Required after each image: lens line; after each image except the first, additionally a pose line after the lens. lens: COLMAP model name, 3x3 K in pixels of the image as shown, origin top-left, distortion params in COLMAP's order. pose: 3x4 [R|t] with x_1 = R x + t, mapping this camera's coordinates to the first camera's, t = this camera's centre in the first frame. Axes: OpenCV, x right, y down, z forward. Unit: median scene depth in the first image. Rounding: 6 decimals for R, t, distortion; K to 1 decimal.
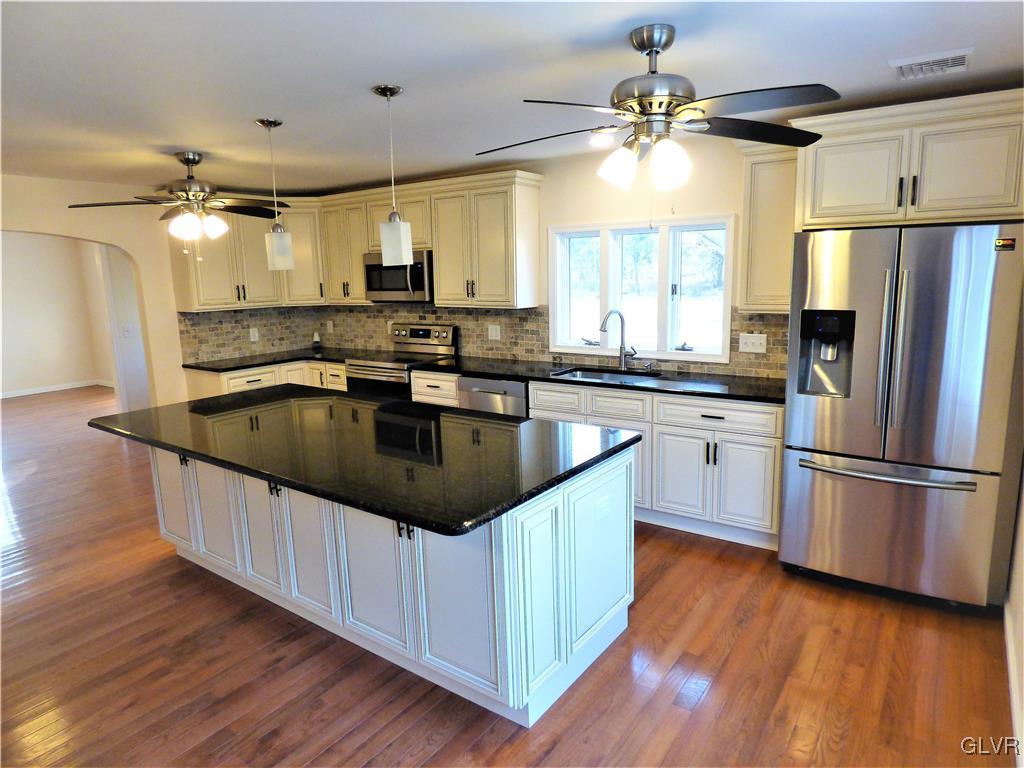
lens RADIAL K [[625.5, 0, 513.4], [0, 625.5, 381.4], [0, 0, 1]] dist [0.001284, 0.000371]
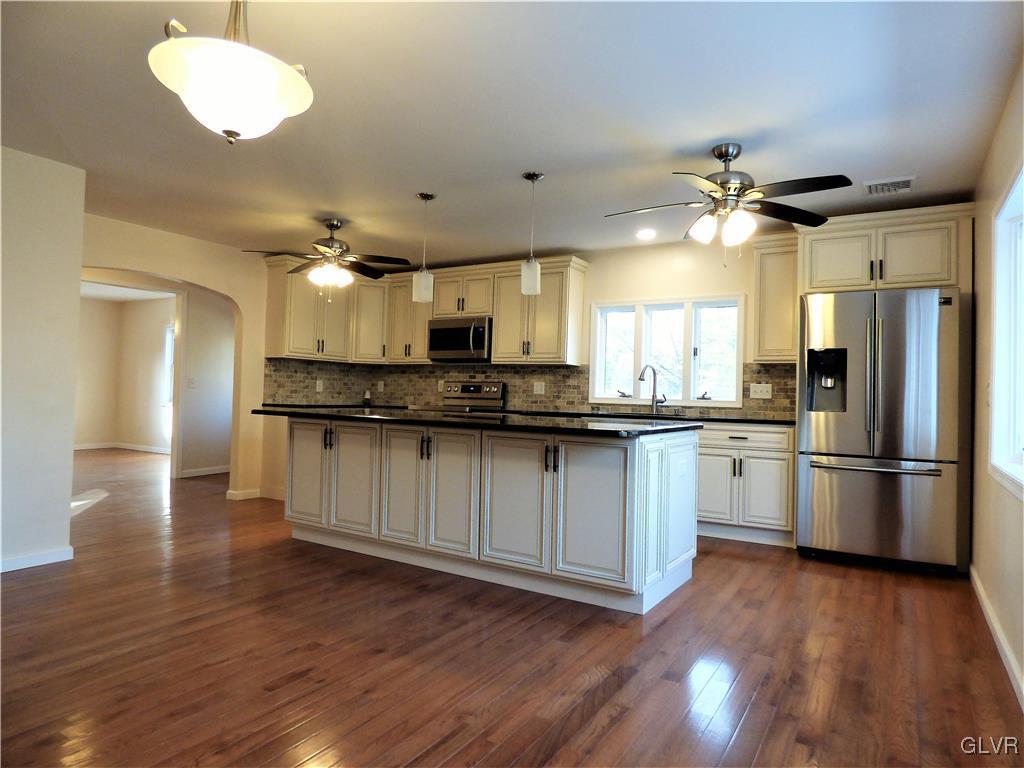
lens RADIAL K [[625.5, 0, 515.5], [0, 625.5, 381.8], [0, 0, 1]] dist [0.001284, 0.000371]
pose [[0.996011, 0.055599, 0.069794, -0.179290], [-0.040748, 0.979237, -0.198580, 0.167604], [-0.079385, 0.194944, 0.977596, -0.186820]]
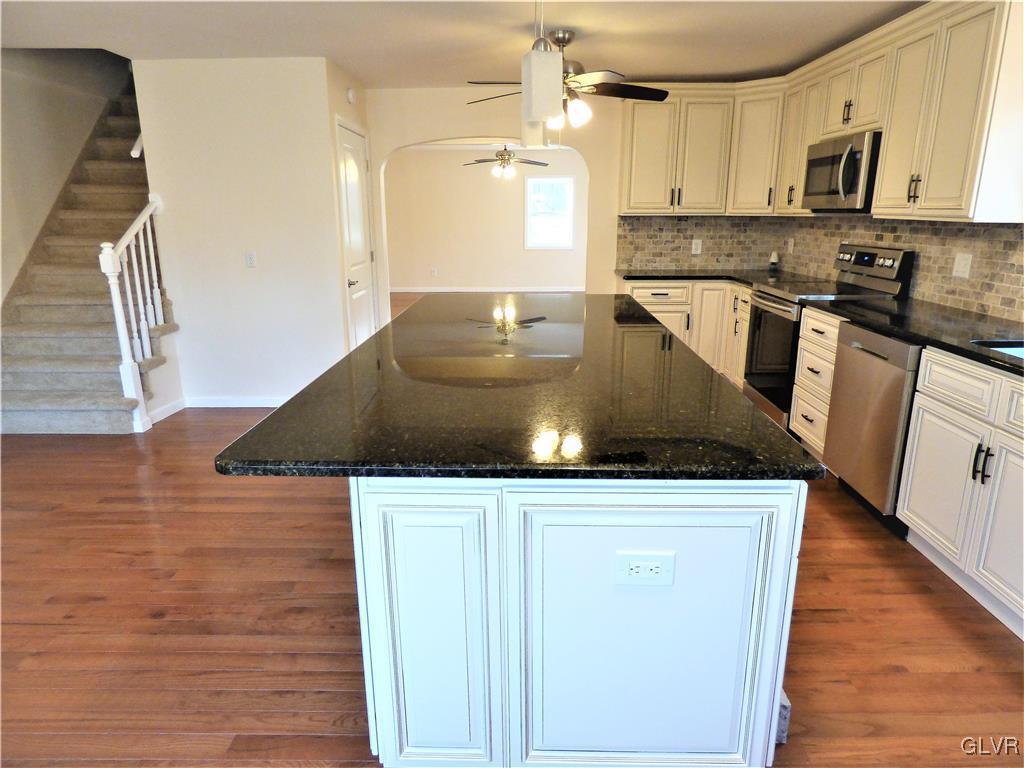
lens RADIAL K [[625.5, 0, 521.3], [0, 625.5, 374.6], [0, 0, 1]] dist [0.001284, 0.000371]
pose [[0.575391, 0.232363, -0.784176, 0.251717], [-0.157031, 0.972341, 0.172898, -0.014362], [0.802662, 0.023656, 0.595964, 0.334027]]
